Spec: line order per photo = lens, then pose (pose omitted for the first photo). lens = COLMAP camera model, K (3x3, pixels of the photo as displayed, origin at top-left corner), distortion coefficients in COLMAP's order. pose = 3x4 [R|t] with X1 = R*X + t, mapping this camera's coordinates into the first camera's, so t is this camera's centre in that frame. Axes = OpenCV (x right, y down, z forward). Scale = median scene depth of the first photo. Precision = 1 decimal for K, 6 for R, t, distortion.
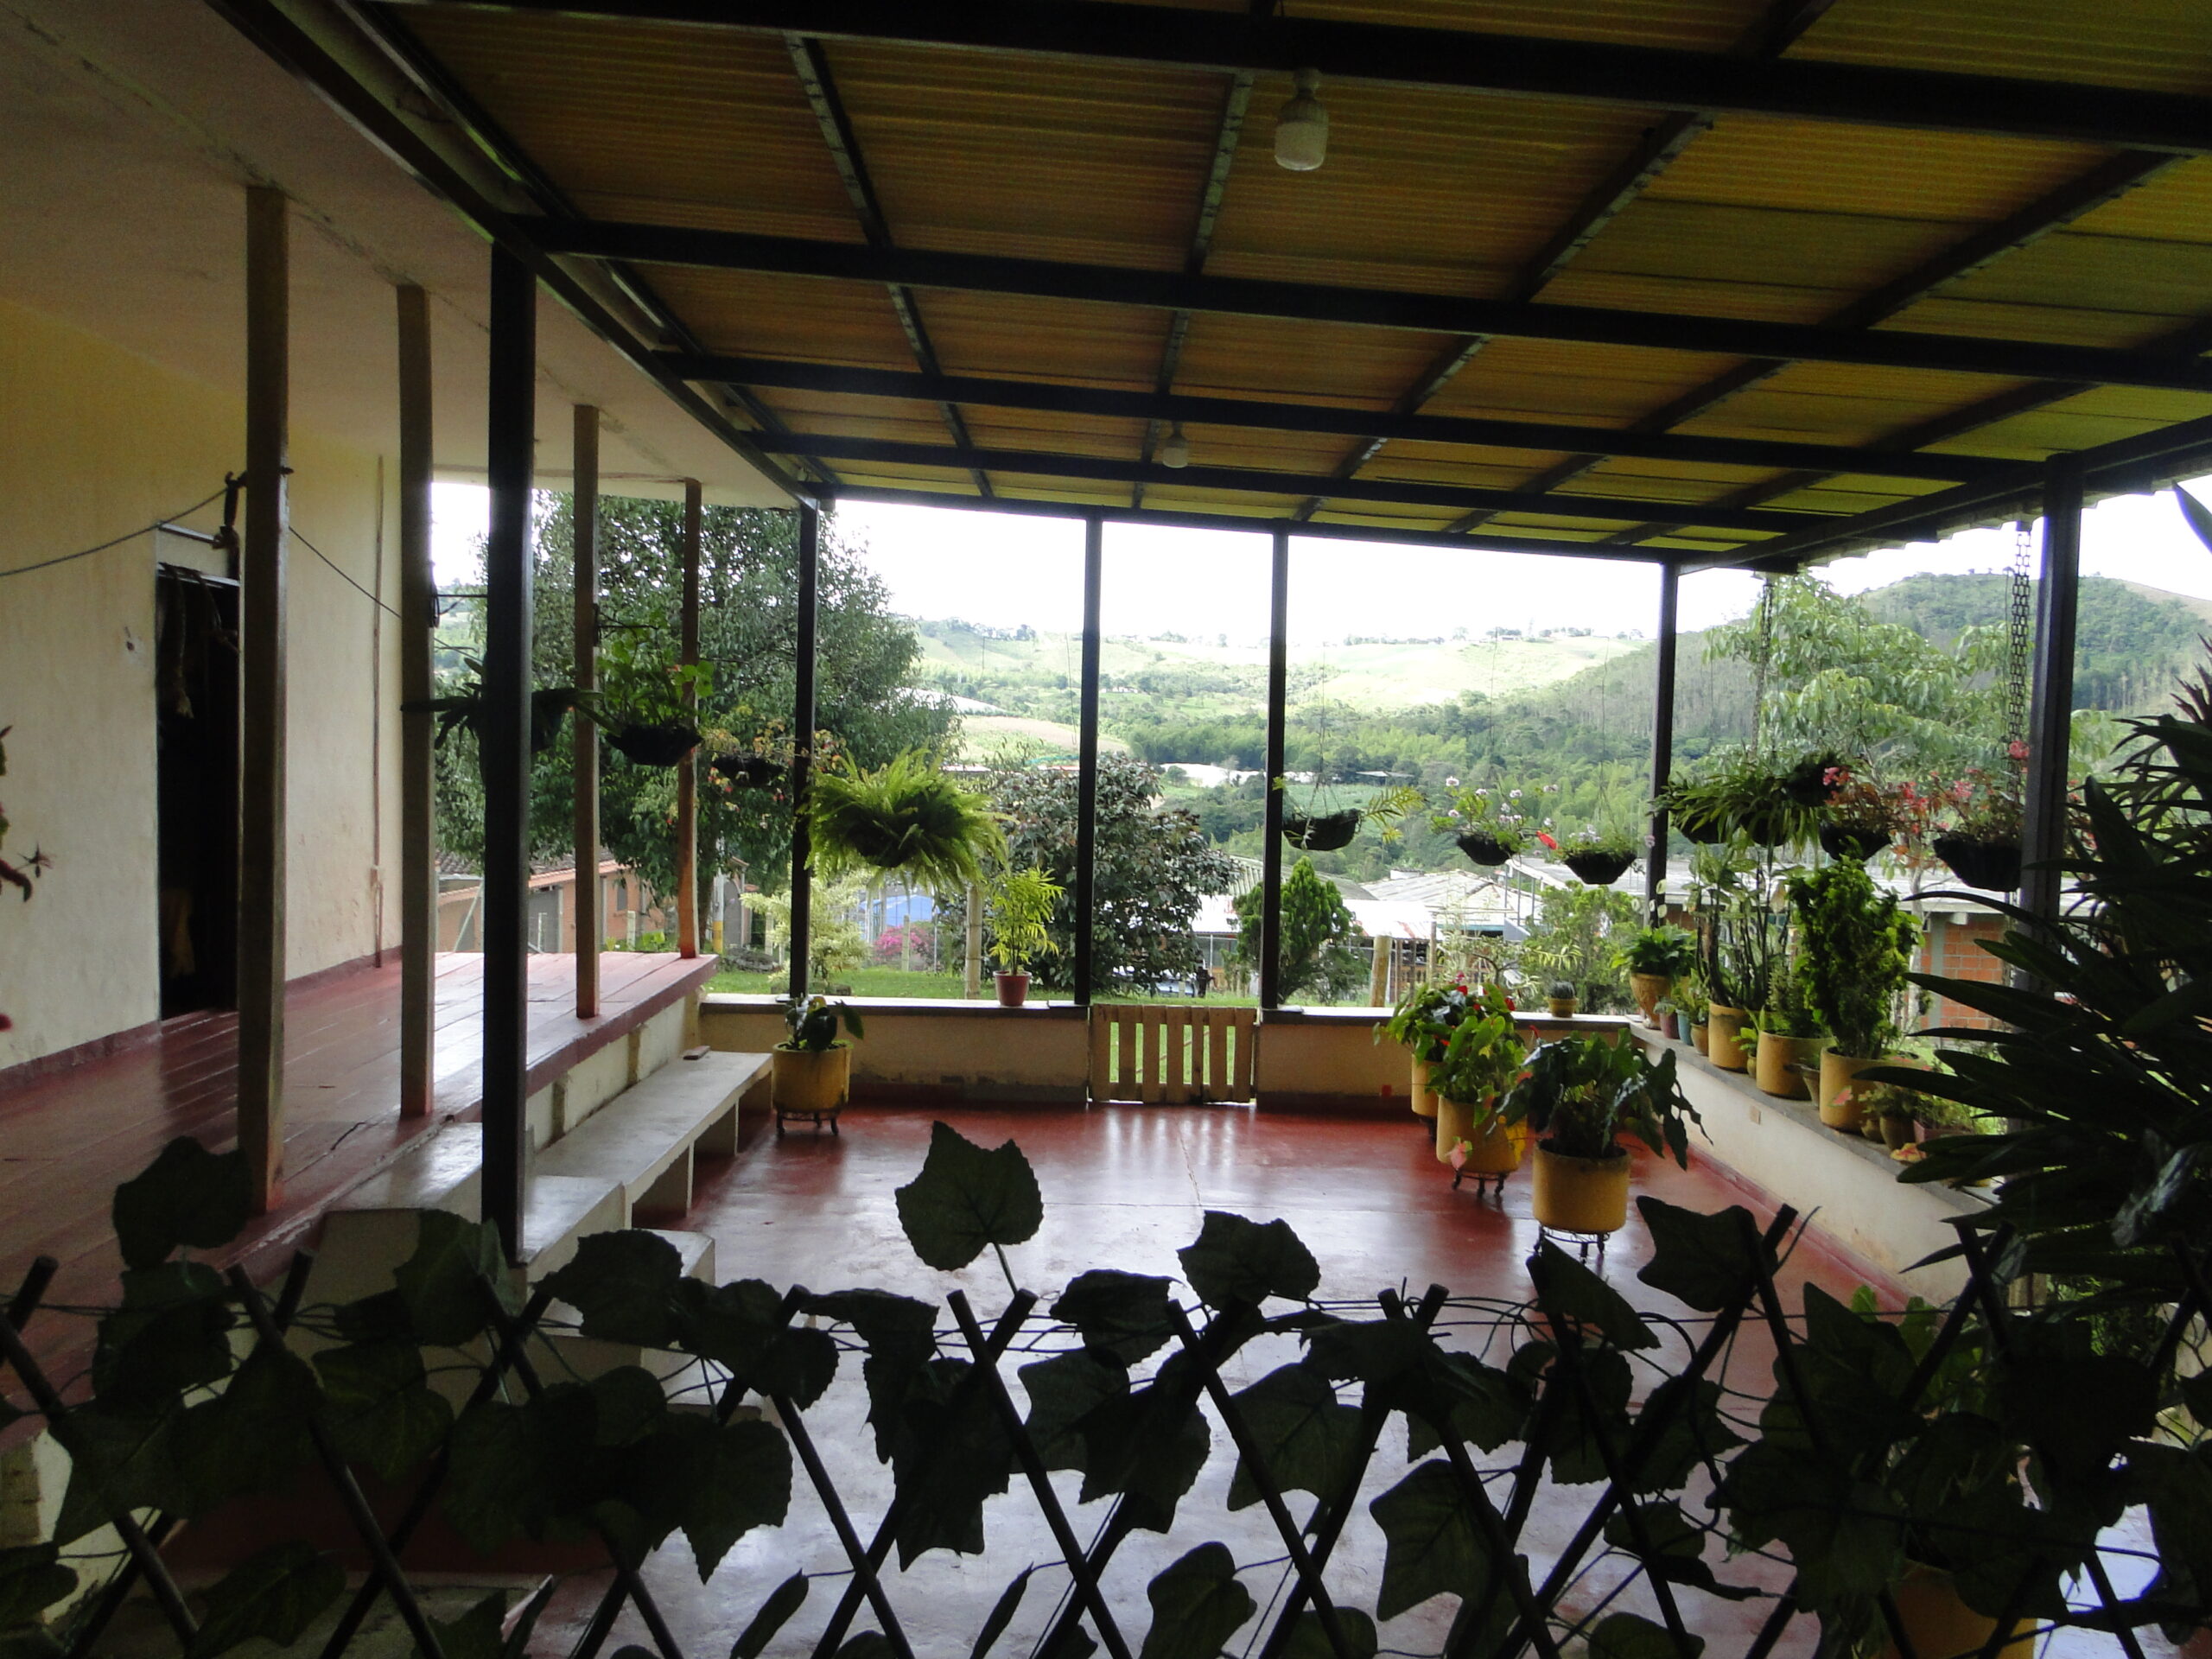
lens RADIAL K [[1691.5, 0, 1100.0], [0, 1691.5, 832.6], [0, 0, 1]] dist [-0.007532, -0.003487]
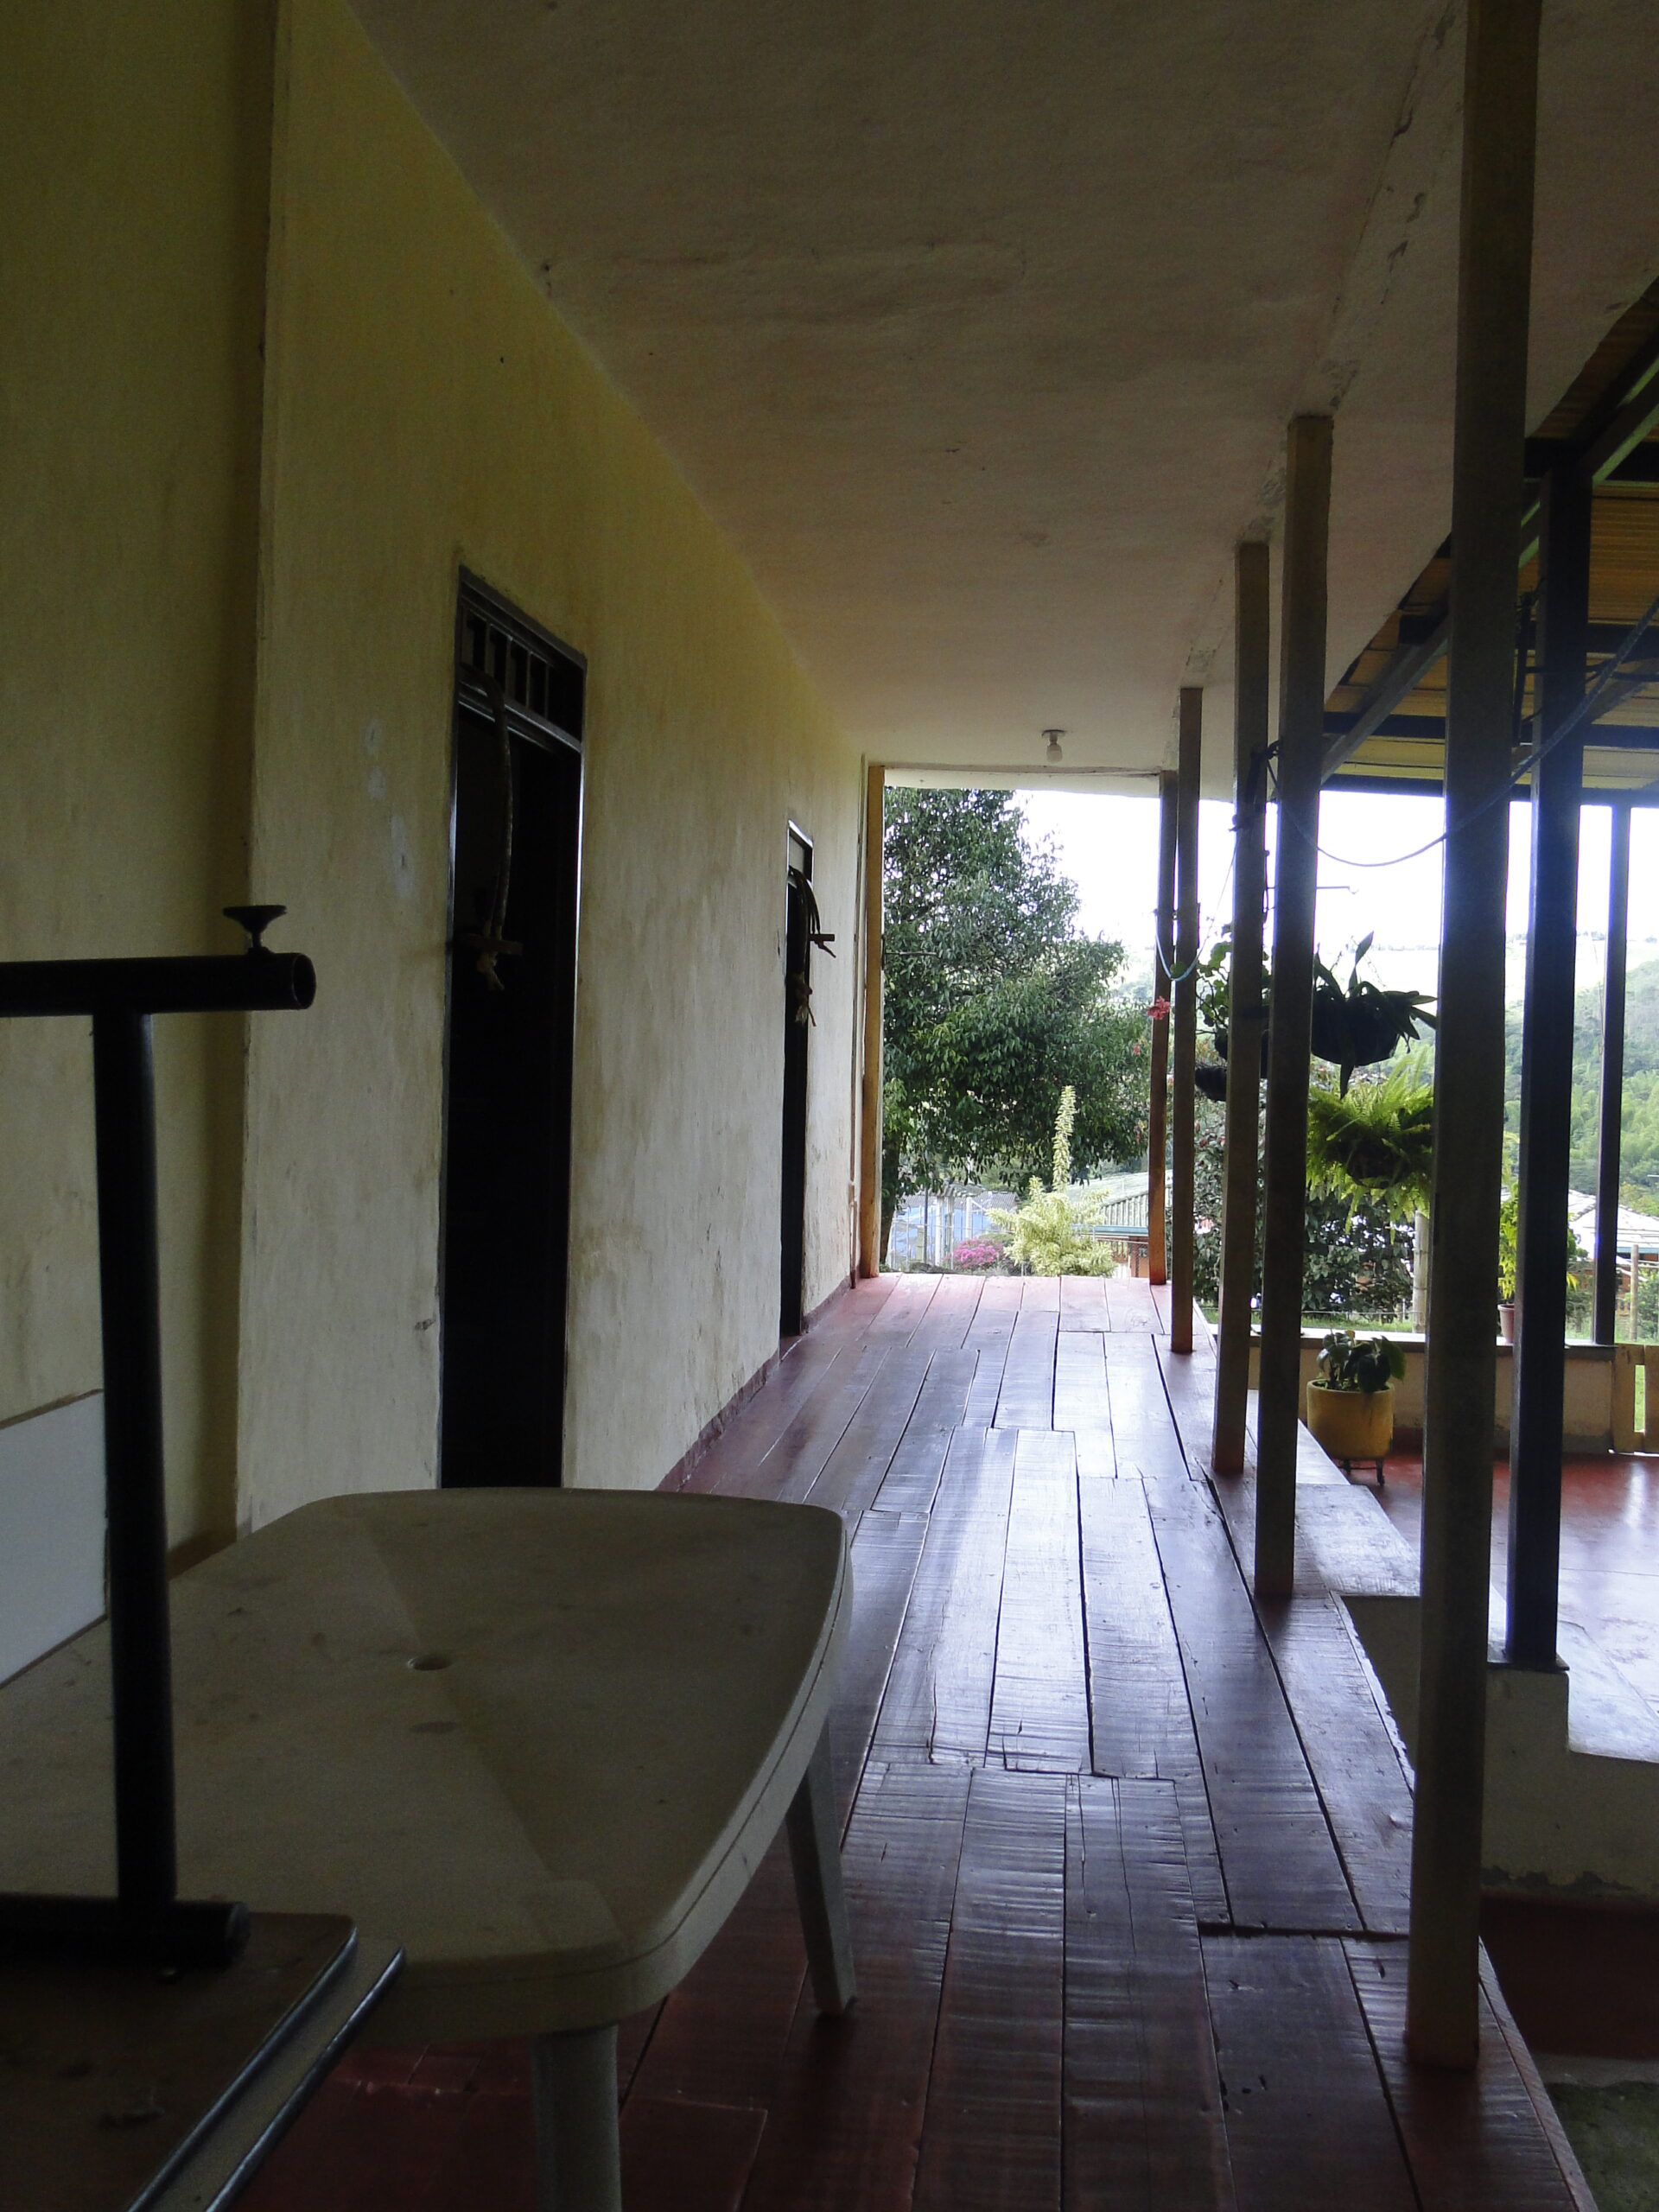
lens RADIAL K [[1691.5, 0, 830.5], [0, 1691.5, 1097.3], [0, 0, 1]] dist [-0.007532, -0.003487]
pose [[0.988259, 0.004014, -0.152738, -0.282397], [-0.008199, 0.999608, -0.026784, -0.001950], [0.152570, 0.027721, 0.987904, 0.049697]]
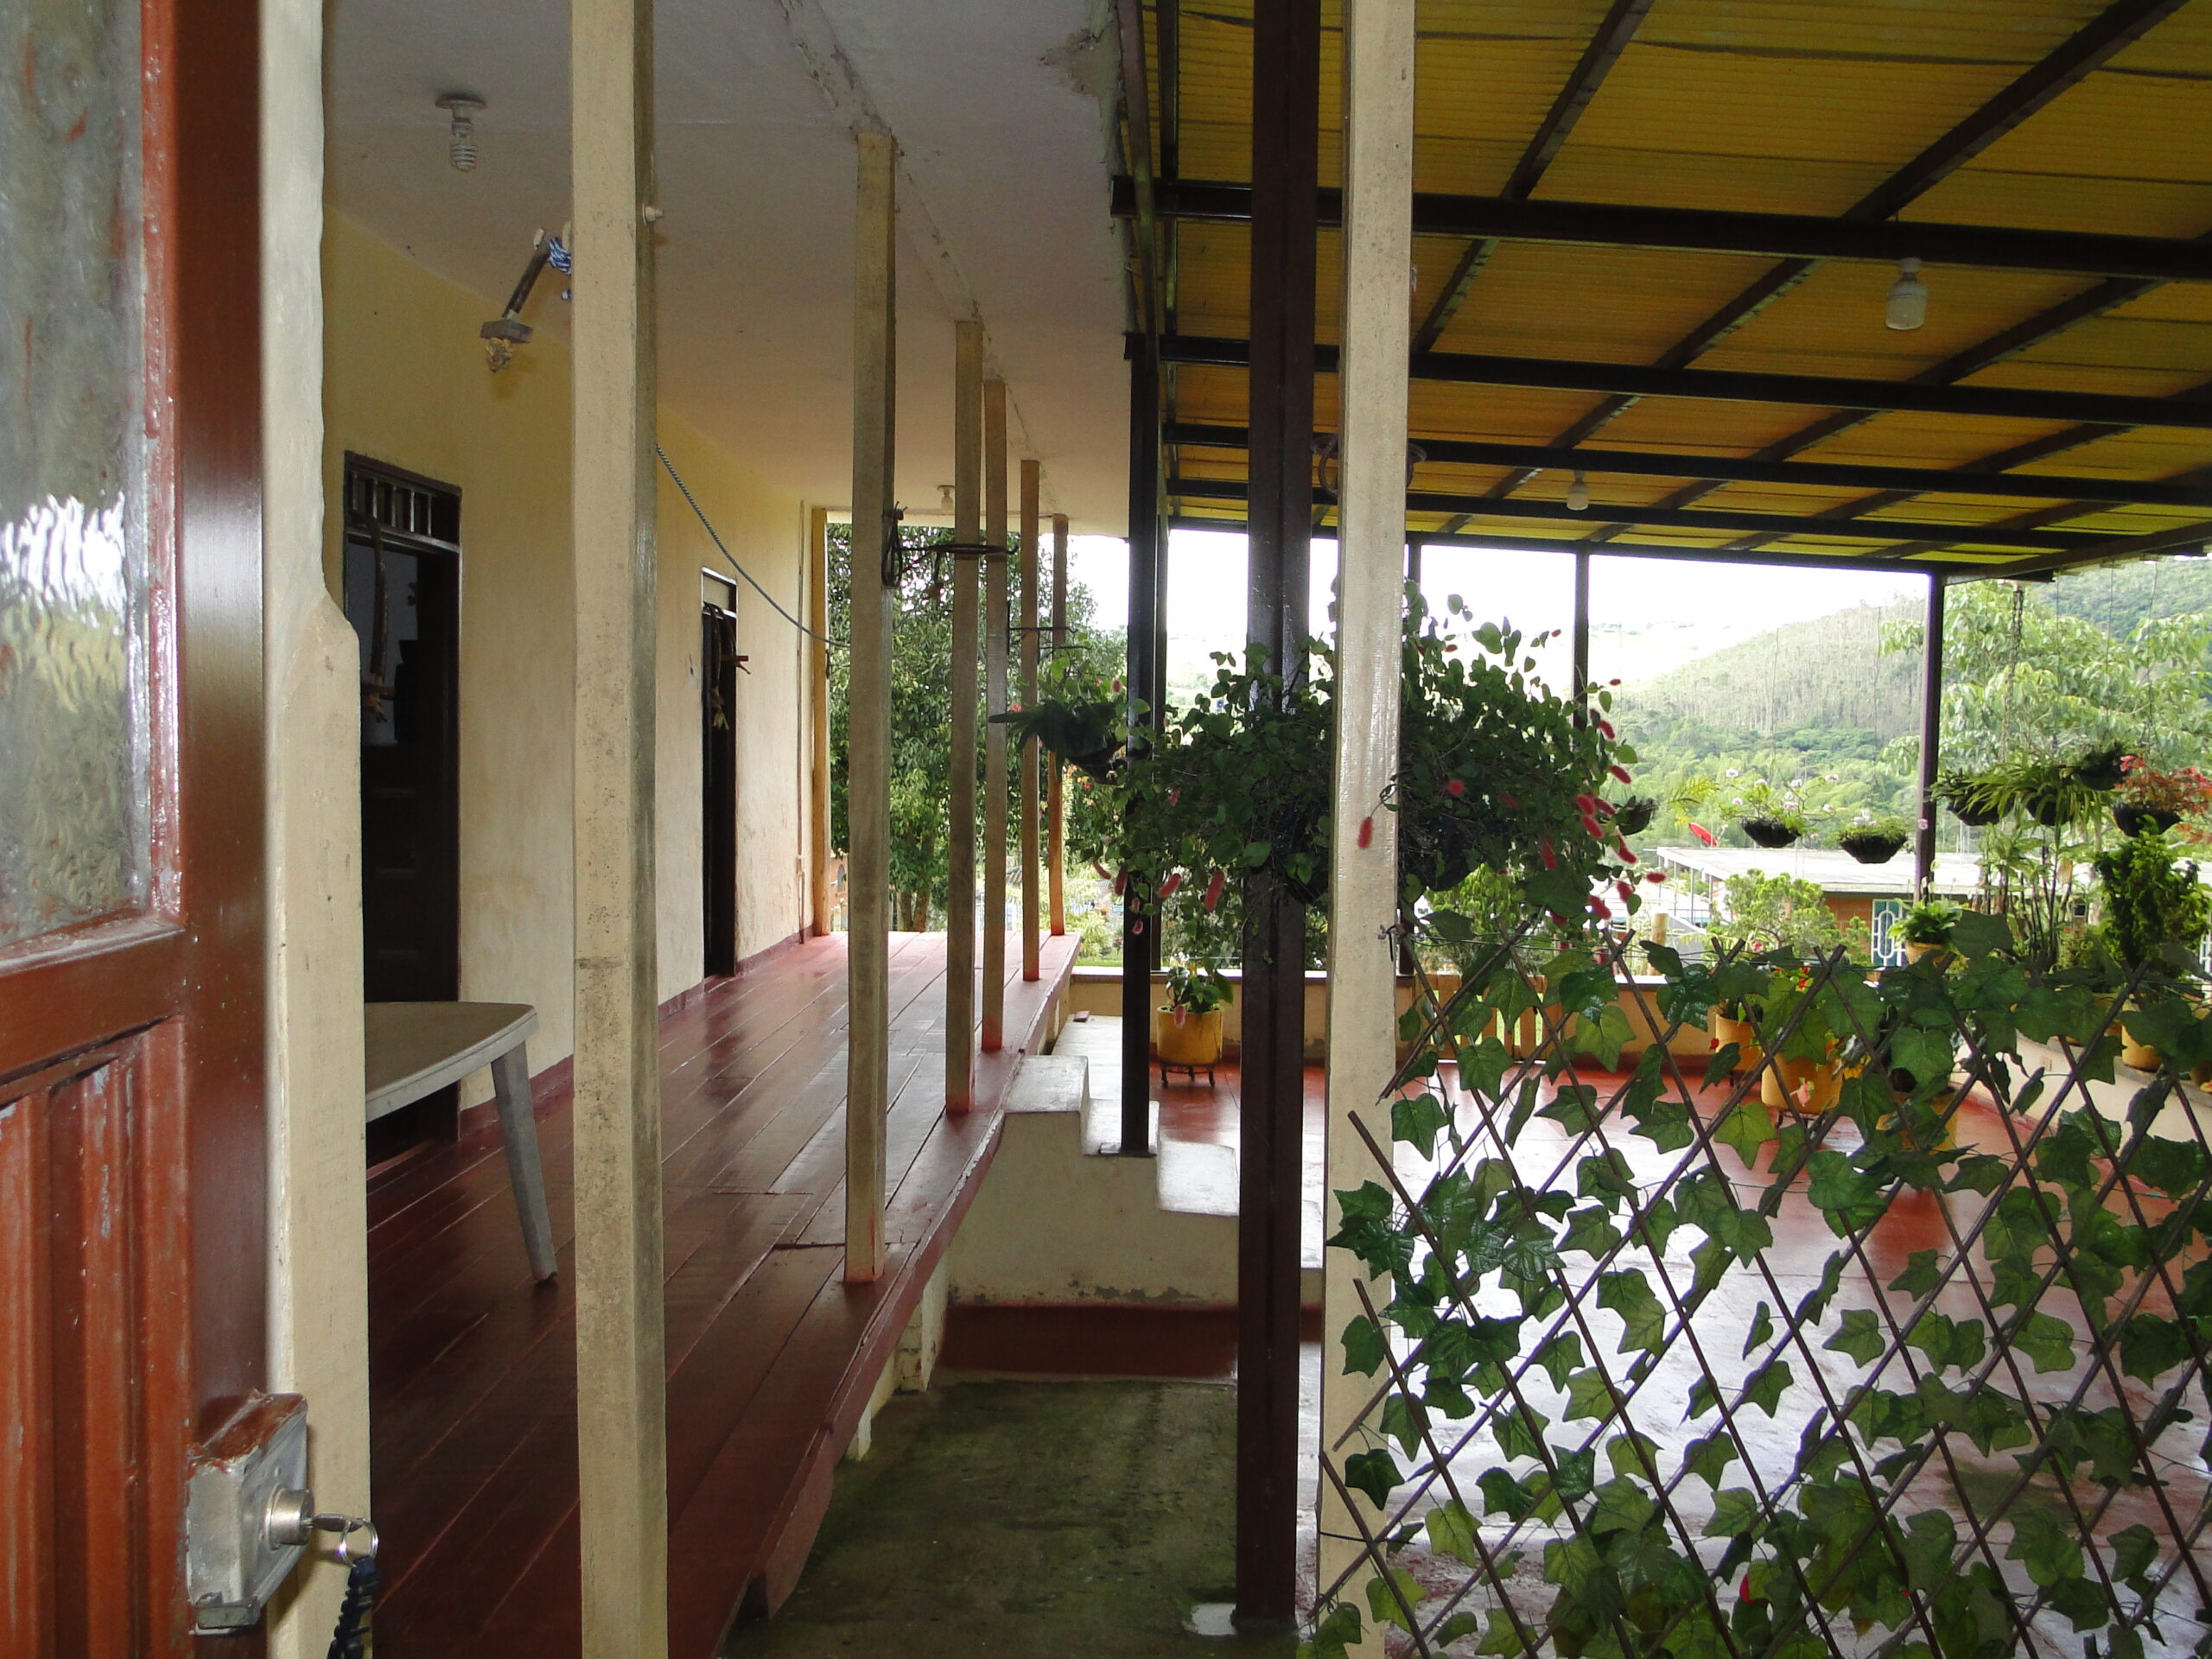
lens RADIAL K [[1691.5, 0, 1108.6], [0, 1691.5, 829.1], [0, 0, 1]] dist [-0.007532, -0.003487]
pose [[0.998606, -0.008681, -0.052070, -0.150793], [0.008601, 0.999961, -0.001767, 0.005442], [0.052083, 0.001316, 0.998642, -0.137249]]
